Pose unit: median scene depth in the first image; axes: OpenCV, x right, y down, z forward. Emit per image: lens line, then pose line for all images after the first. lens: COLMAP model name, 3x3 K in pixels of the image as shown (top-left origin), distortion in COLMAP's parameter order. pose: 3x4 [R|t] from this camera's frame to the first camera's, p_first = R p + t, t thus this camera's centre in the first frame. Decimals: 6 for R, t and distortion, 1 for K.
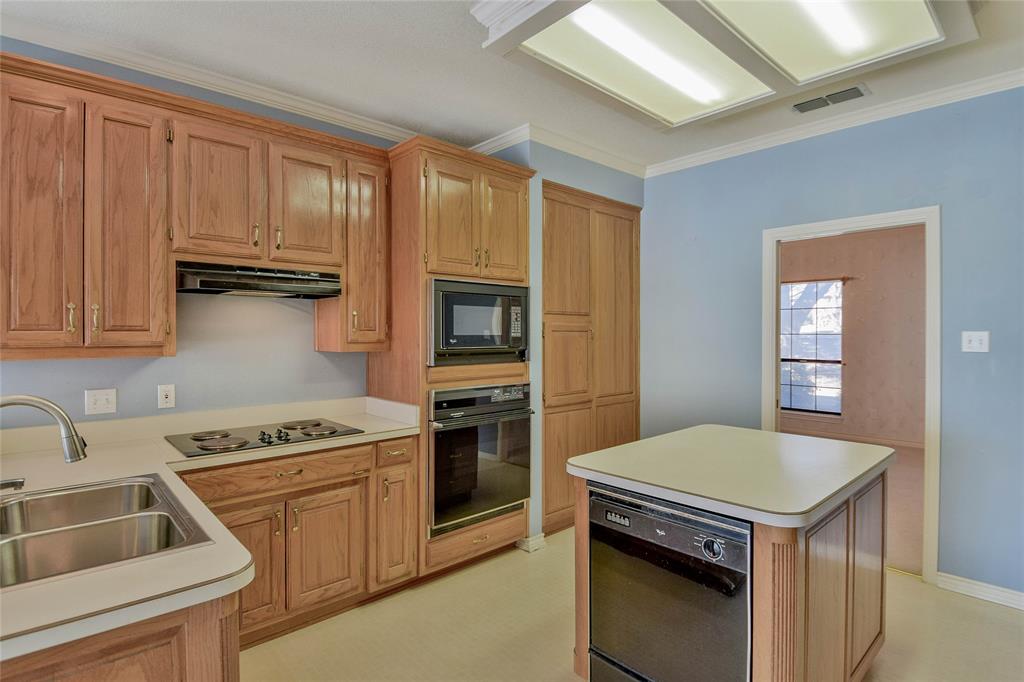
lens RADIAL K [[514.4, 0, 504.8], [0, 514.4, 334.1], [0, 0, 1]] dist [0.002162, -0.021835]
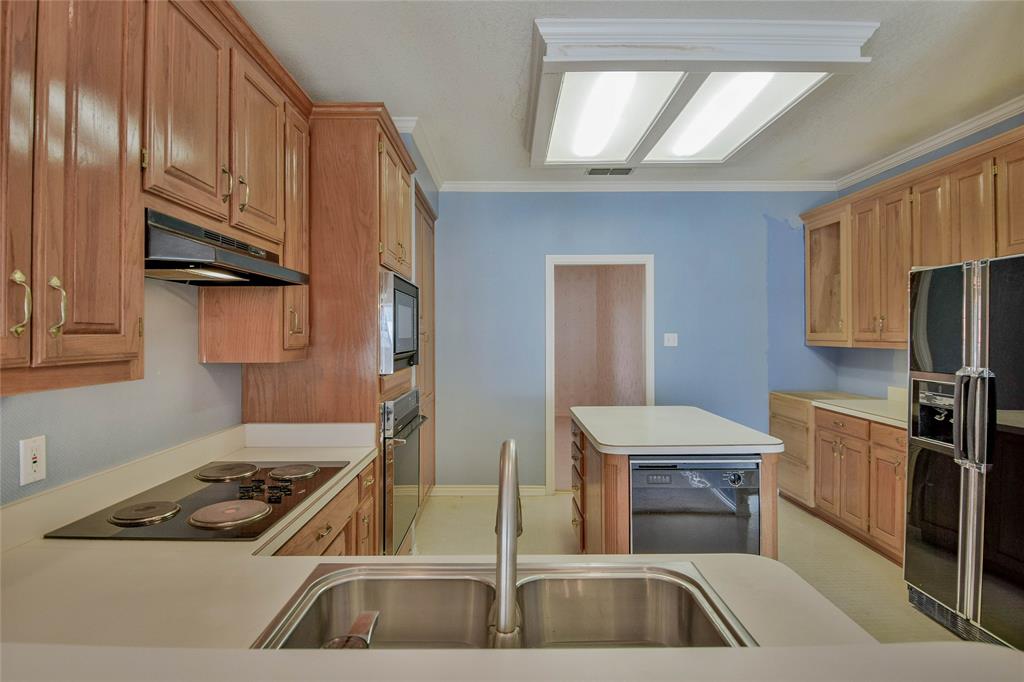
lens RADIAL K [[514.4, 0, 504.8], [0, 514.4, 334.1], [0, 0, 1]] dist [0.002162, -0.021835]
pose [[0.669268, -0.000650, 0.743021, -0.694361], [0.005157, 0.999980, -0.003770, -0.001040], [-0.743004, 0.006355, 0.669257, 0.293496]]
